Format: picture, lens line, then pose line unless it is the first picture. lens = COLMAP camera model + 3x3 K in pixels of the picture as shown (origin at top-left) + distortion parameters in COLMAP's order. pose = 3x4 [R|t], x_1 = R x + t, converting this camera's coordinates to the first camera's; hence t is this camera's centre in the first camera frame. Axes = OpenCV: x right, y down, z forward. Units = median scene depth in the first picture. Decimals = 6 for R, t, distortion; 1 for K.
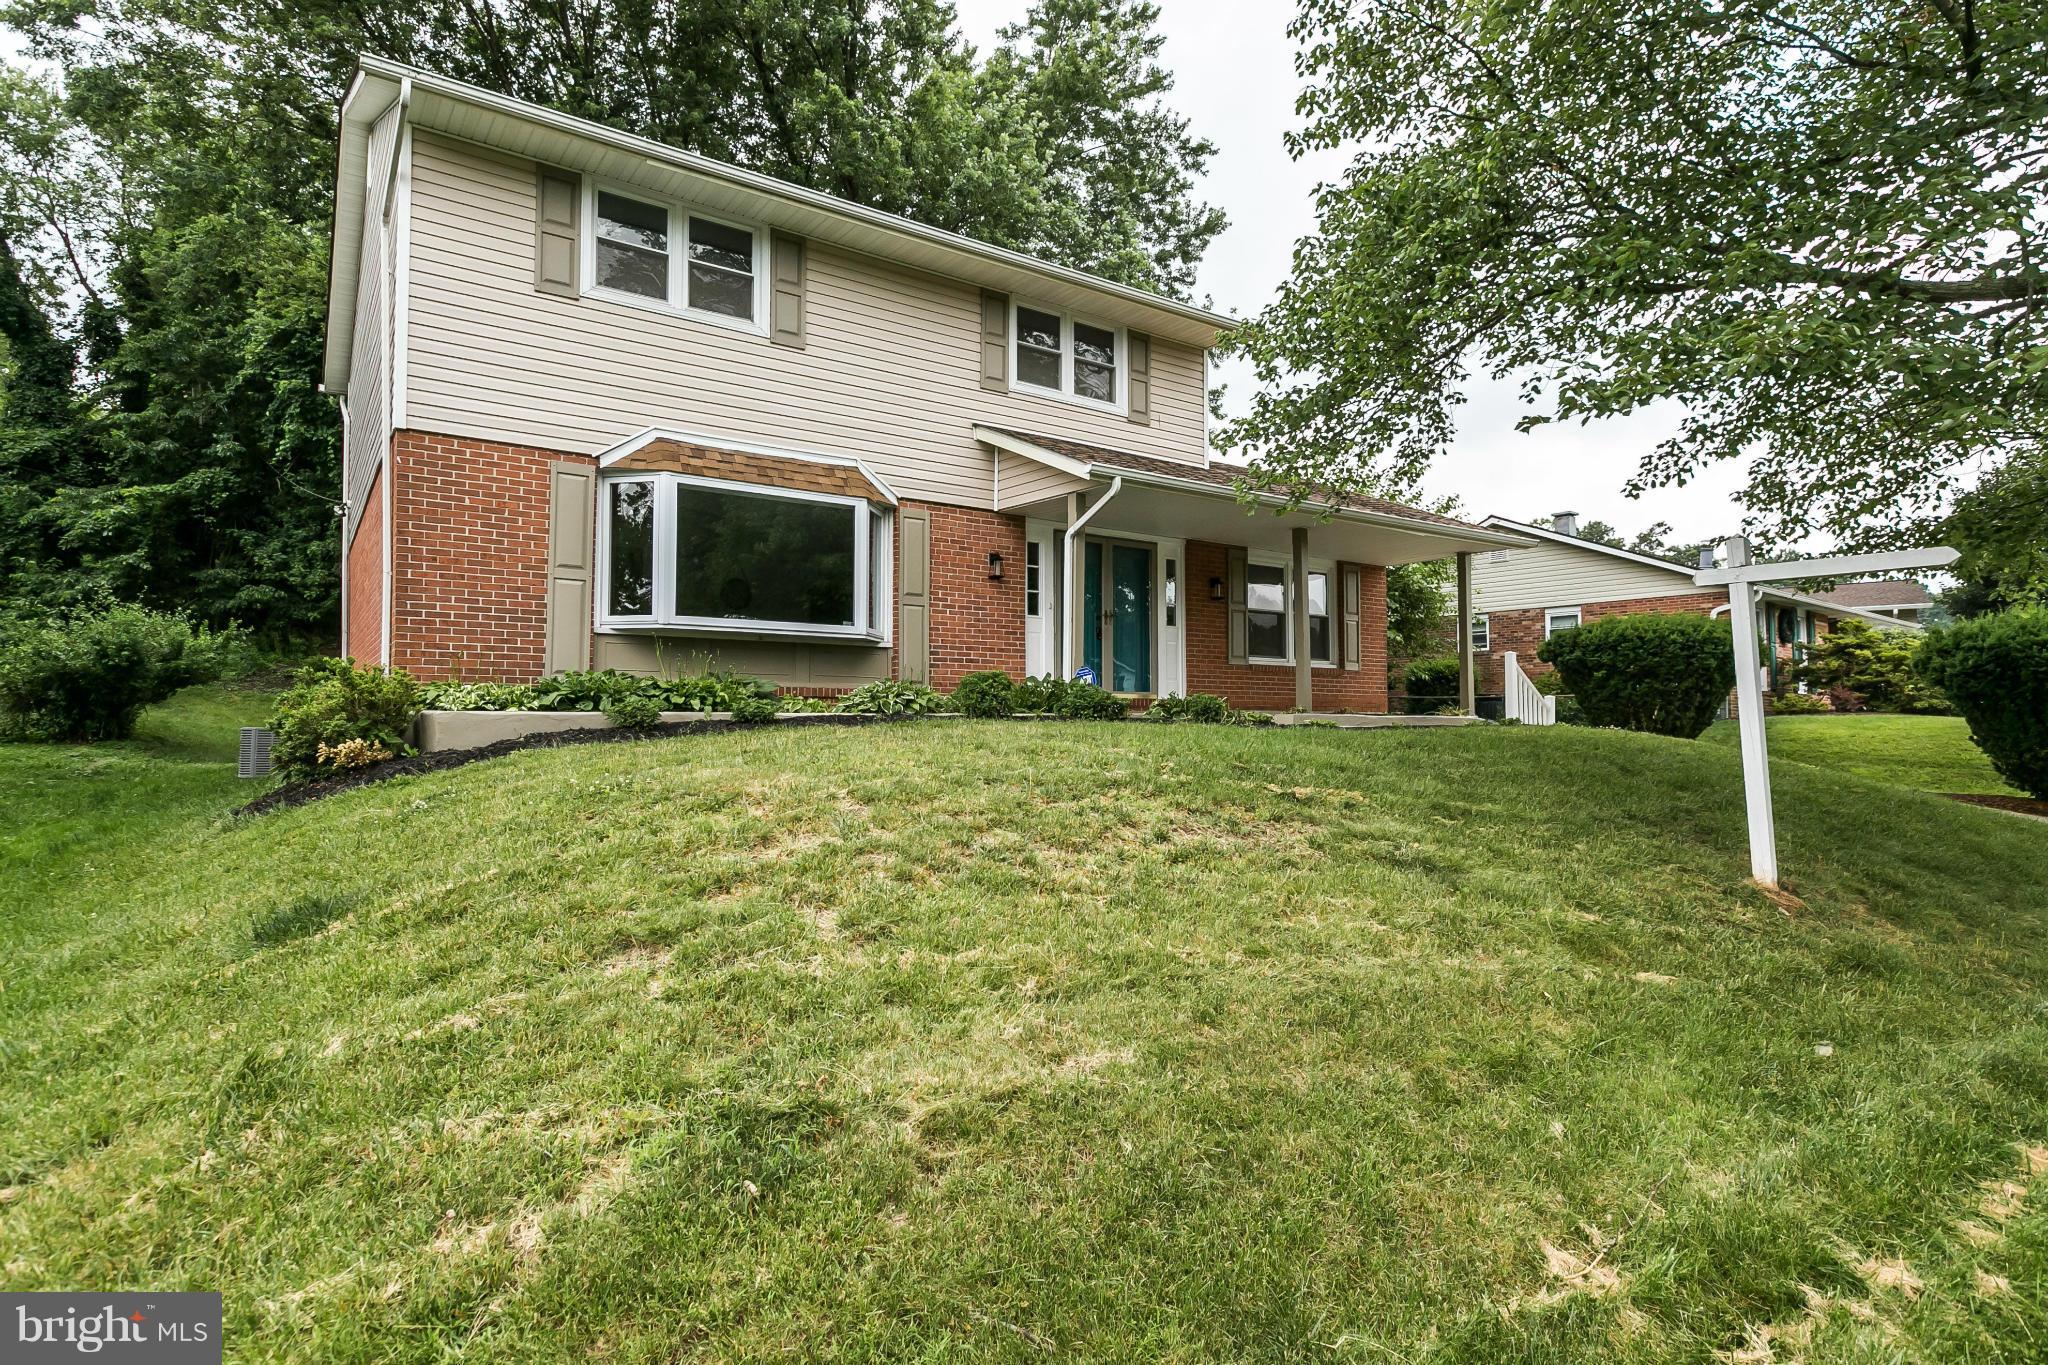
lens RADIAL K [[1100.6, 0, 1040.1], [0, 1100.6, 695.6], [0, 0, 1]] dist [0.002111, -0.005981]
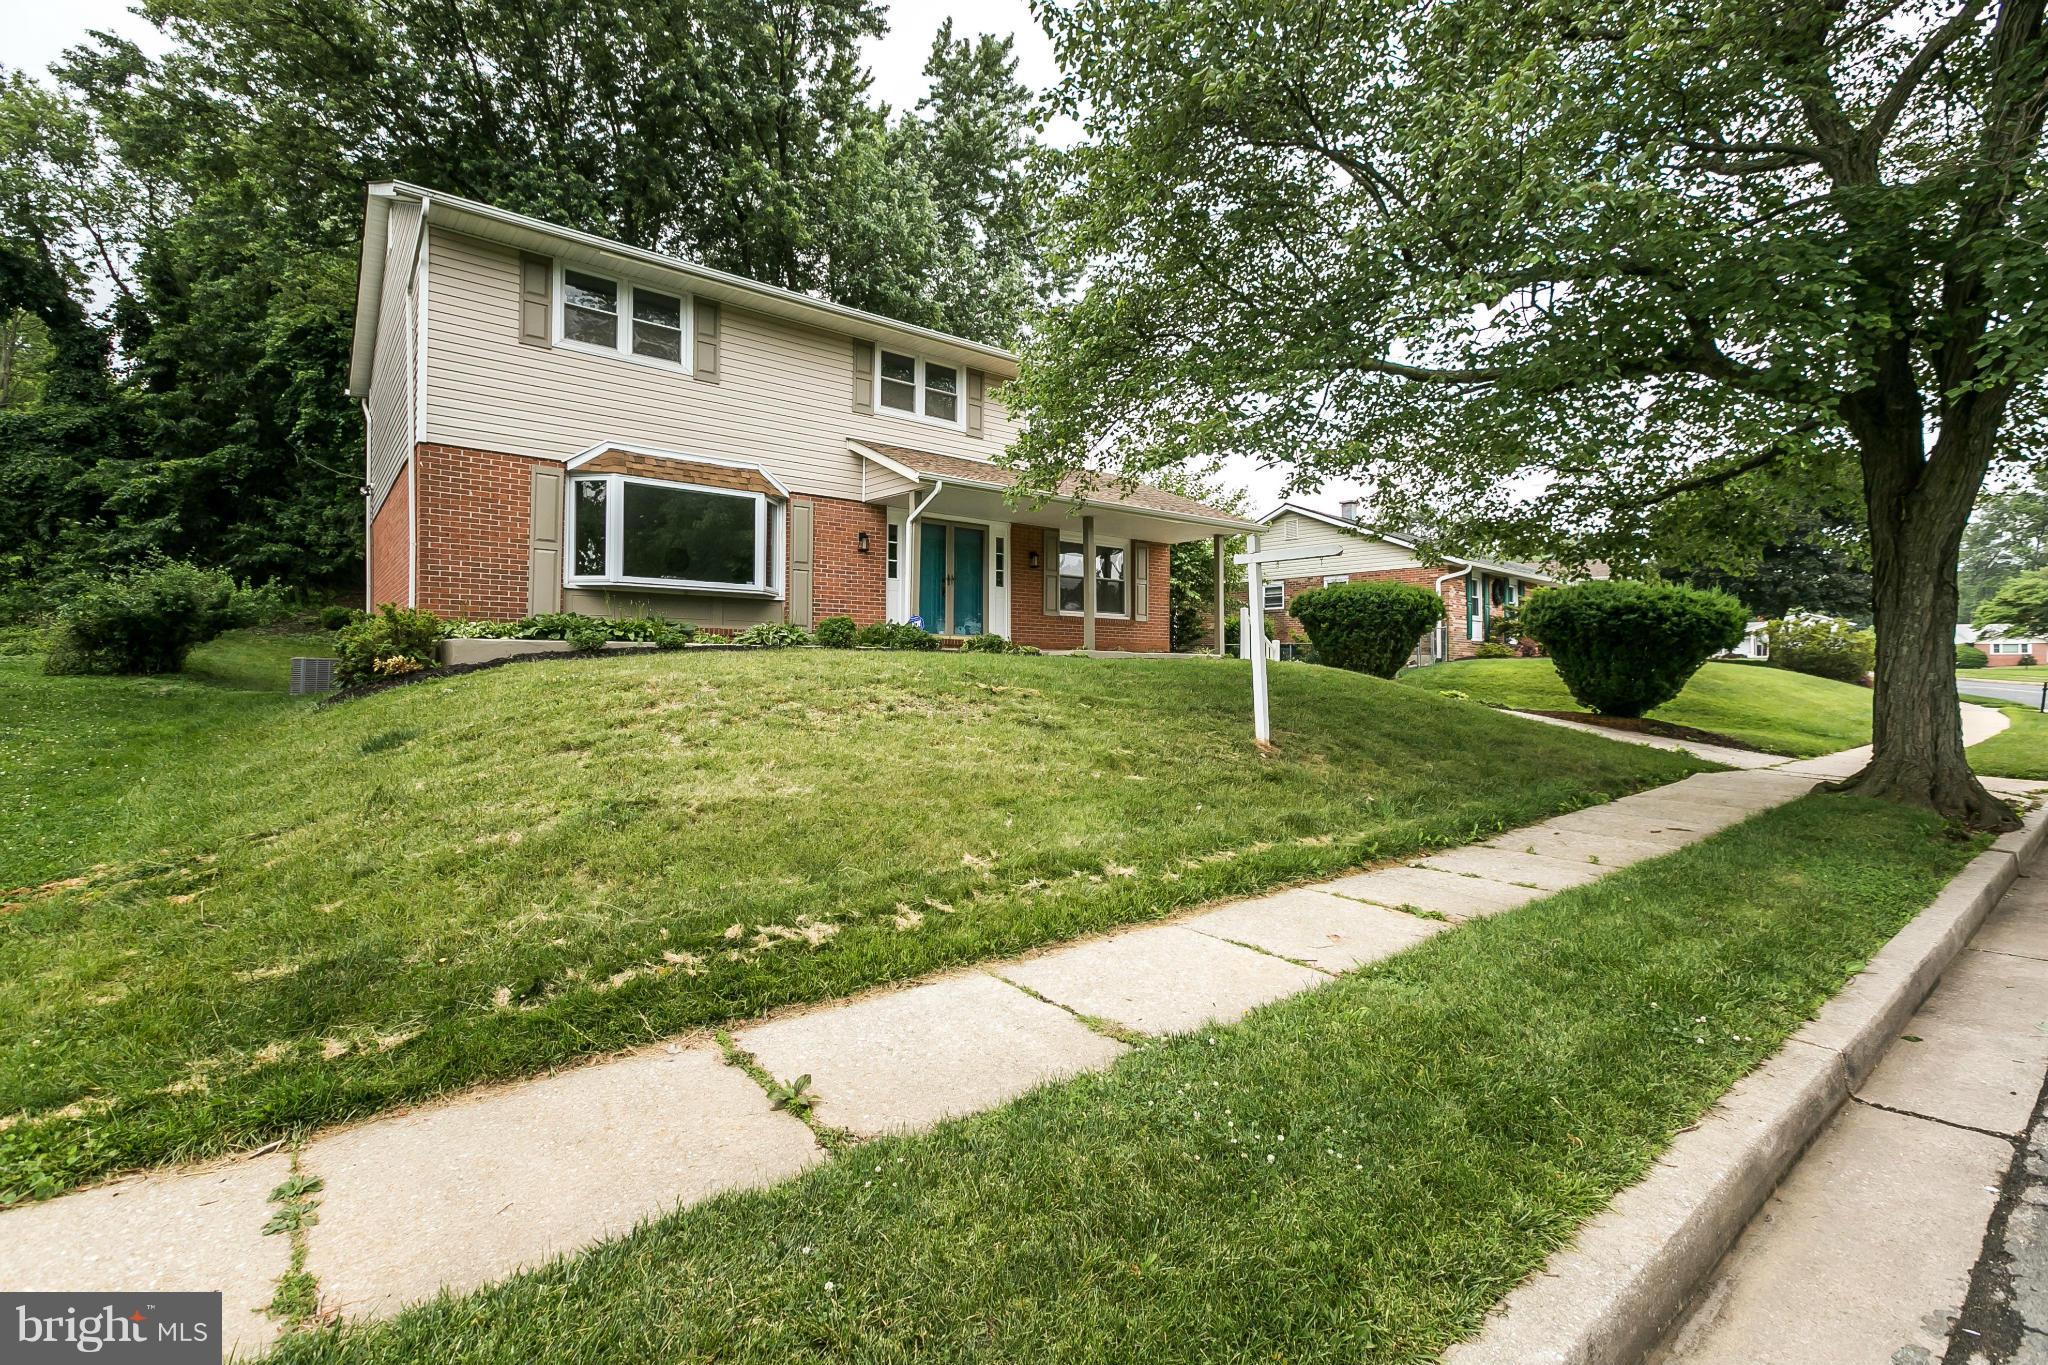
lens RADIAL K [[941.0, 0, 1012.8], [0, 941.0, 668.2], [0, 0, 1]] dist [-0.004396, 0.001455]
pose [[0.998726, 0.004945, 0.050219, 0.092572], [-0.006090, 0.999724, 0.022687, 0.012864], [-0.050093, -0.022964, 0.998481, -0.197052]]
